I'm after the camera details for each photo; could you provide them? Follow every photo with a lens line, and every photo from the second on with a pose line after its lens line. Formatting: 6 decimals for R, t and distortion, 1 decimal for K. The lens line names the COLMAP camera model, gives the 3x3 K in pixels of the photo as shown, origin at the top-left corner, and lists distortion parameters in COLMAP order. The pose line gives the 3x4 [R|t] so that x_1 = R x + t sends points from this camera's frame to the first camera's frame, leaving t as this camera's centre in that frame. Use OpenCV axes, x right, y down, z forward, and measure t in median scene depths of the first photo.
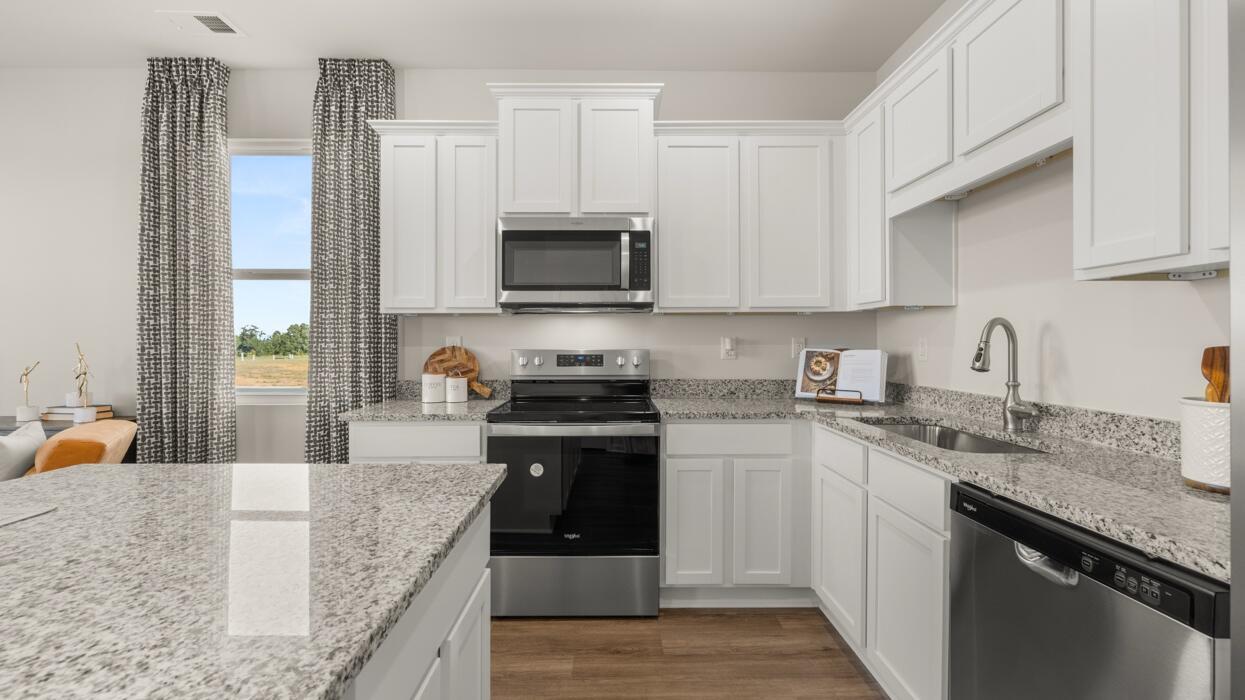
lens RADIAL K [[528.7, 0, 620.2], [0, 528.7, 341.6], [0, 0, 1]] dist [-0.000532, -0.000067]
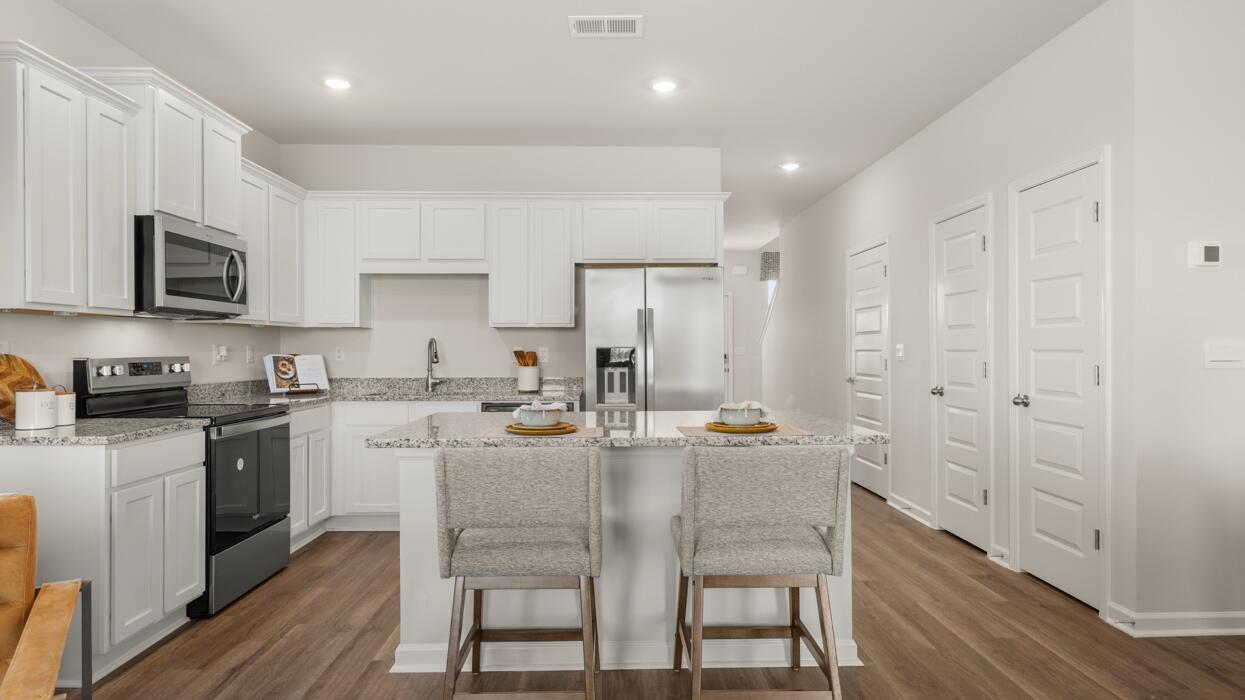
lens RADIAL K [[691.3, 0, 622.5], [0, 691.3, 350.0], [0, 0, 1]] dist [0.000774, 0.000213]
pose [[-0.015046, 0.000948, 0.999886, -1.398467], [0.000463, 0.999999, -0.000941, 0.004612], [-0.999887, 0.000449, -0.015046, 0.191400]]
